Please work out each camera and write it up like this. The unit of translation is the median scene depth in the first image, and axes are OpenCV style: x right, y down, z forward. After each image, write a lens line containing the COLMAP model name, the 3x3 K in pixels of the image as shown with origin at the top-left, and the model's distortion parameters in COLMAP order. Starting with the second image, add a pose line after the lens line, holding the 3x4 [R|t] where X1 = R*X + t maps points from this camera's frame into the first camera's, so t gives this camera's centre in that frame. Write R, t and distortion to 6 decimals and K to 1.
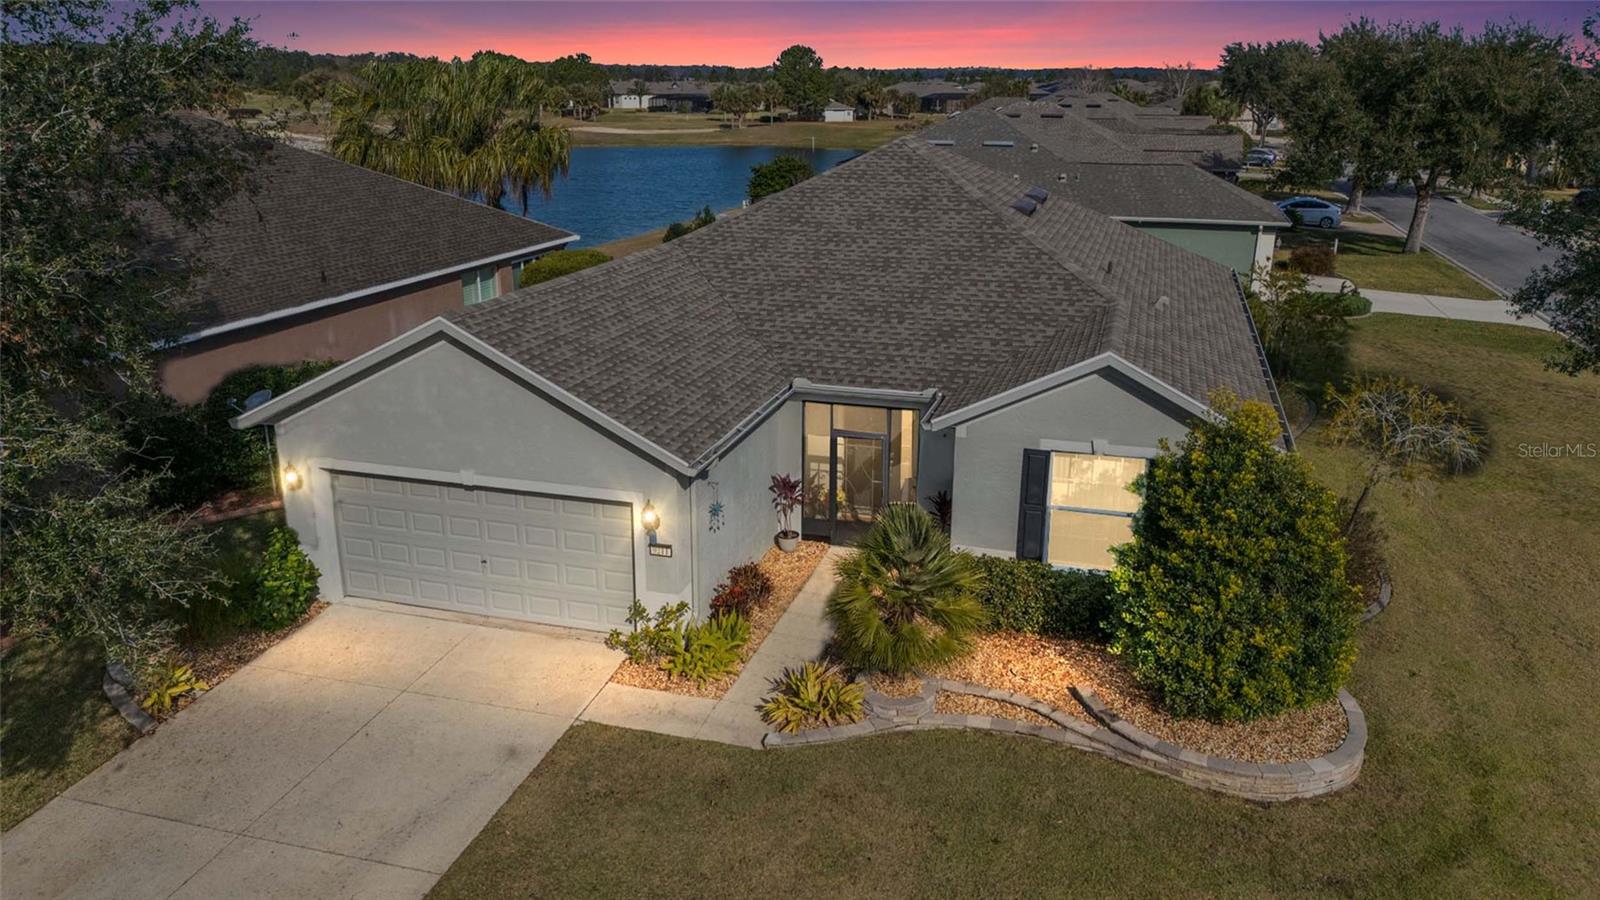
lens RADIAL K [[1172.1, 0, 800.0], [0, 1172.1, 450.0], [0, 0, 1]] dist [0.048230, -0.056706]
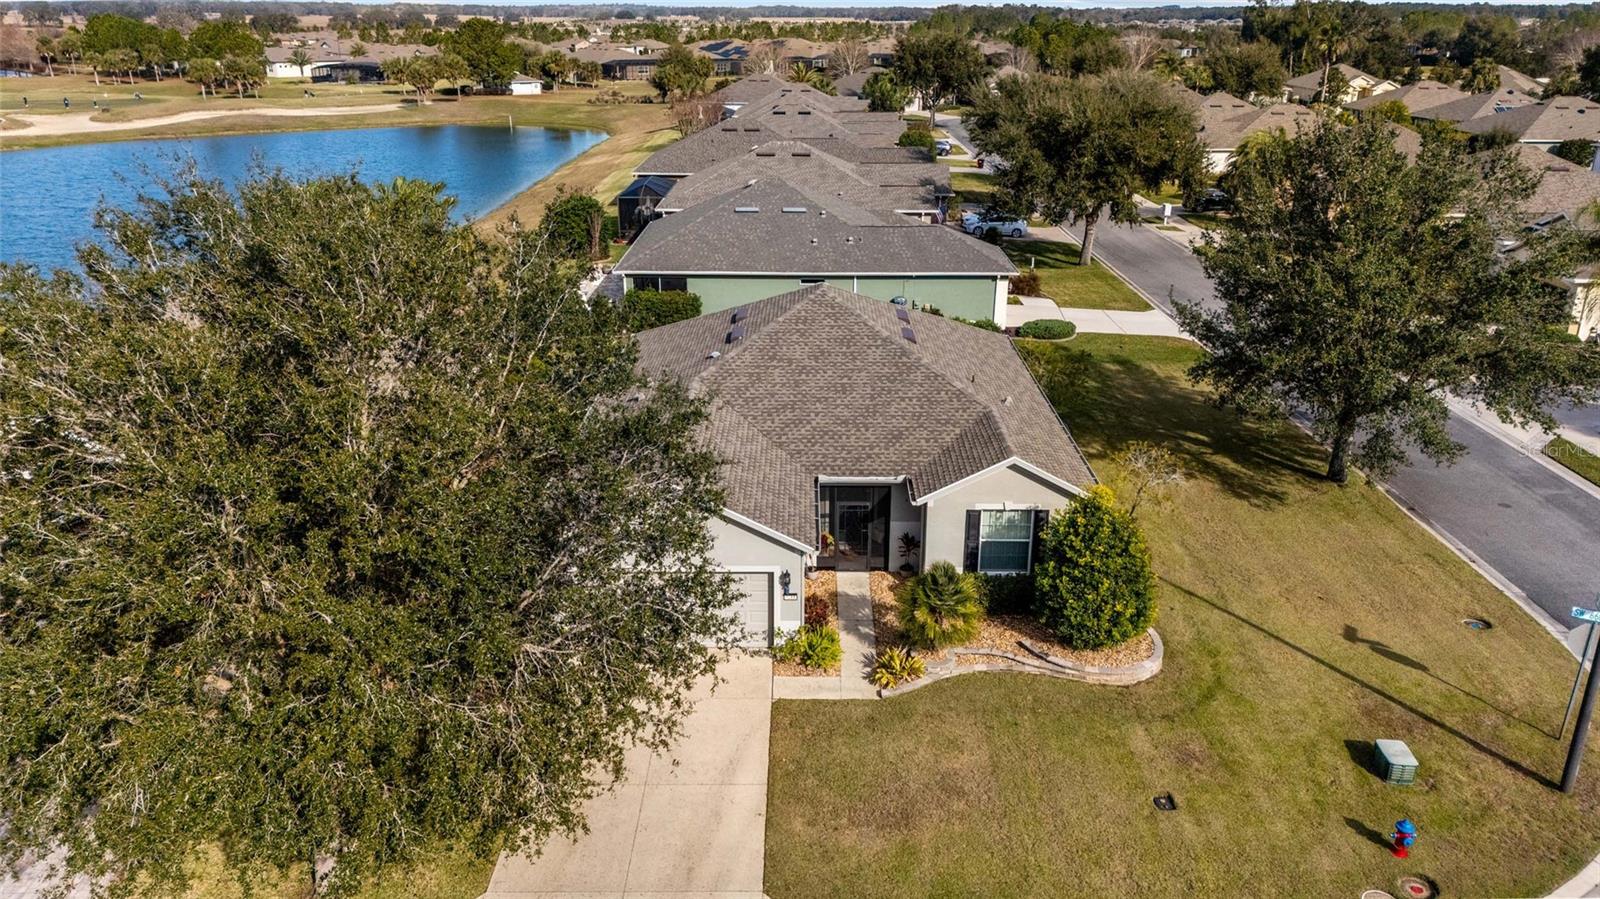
lens RADIAL K [[1180.4, 0, 800.0], [0, 1180.4, 449.5], [0, 0, 1]] dist [0.020057, -0.002661]
pose [[0.960464, -0.098851, 0.260264, -0.491280], [0.086829, 0.994573, 0.057322, -0.211042], [-0.264518, -0.032458, 0.963834, -0.624428]]
